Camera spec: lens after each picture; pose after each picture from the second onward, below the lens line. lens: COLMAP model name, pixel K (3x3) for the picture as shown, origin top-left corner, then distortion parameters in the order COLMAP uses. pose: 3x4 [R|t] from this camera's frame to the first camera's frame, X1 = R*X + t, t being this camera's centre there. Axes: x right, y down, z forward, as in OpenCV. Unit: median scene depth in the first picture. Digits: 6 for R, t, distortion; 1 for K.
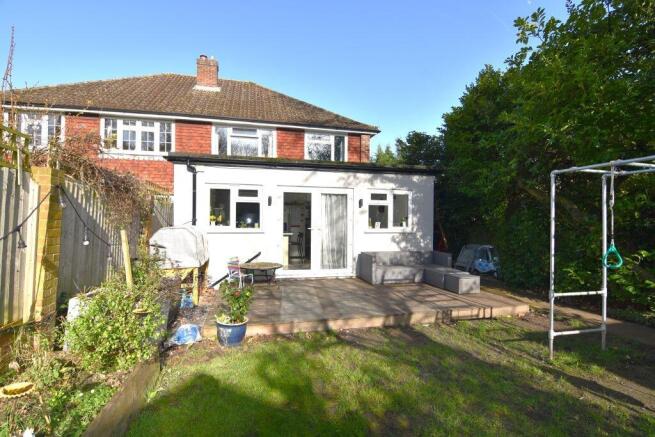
lens RADIAL K [[320.5, 0, 326.3], [0, 320.5, 221.3], [0, 0, 1]] dist [-0.004146, -0.001177]
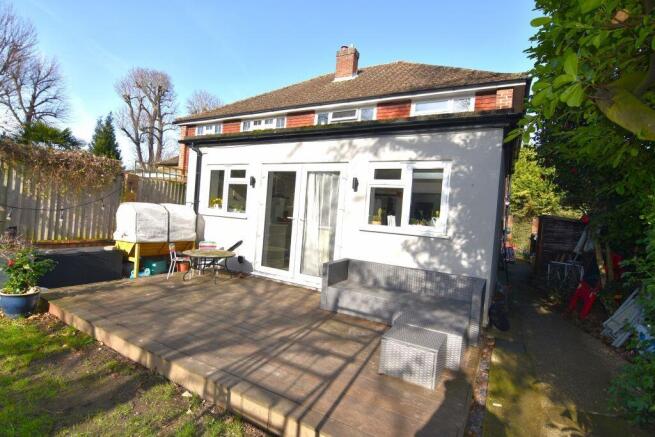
lens RADIAL K [[320.5, 0, 326.3], [0, 320.5, 221.3], [0, 0, 1]] dist [-0.004146, -0.001177]
pose [[0.719327, 0.060806, -0.692005, 0.513070], [-0.069943, 0.997439, 0.014939, 0.012833], [0.691141, 0.037655, 0.721738, 0.482784]]
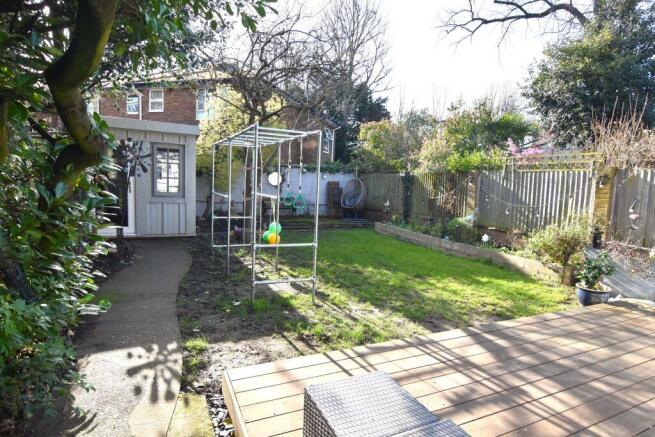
lens RADIAL K [[320.5, 0, 326.3], [0, 320.5, 221.3], [0, 0, 1]] dist [-0.004146, -0.001177]
pose [[-0.988586, -0.023474, -0.148818, 0.396293], [-0.033539, 0.997290, 0.065485, 0.021446], [0.146877, 0.069729, -0.986694, 0.985613]]
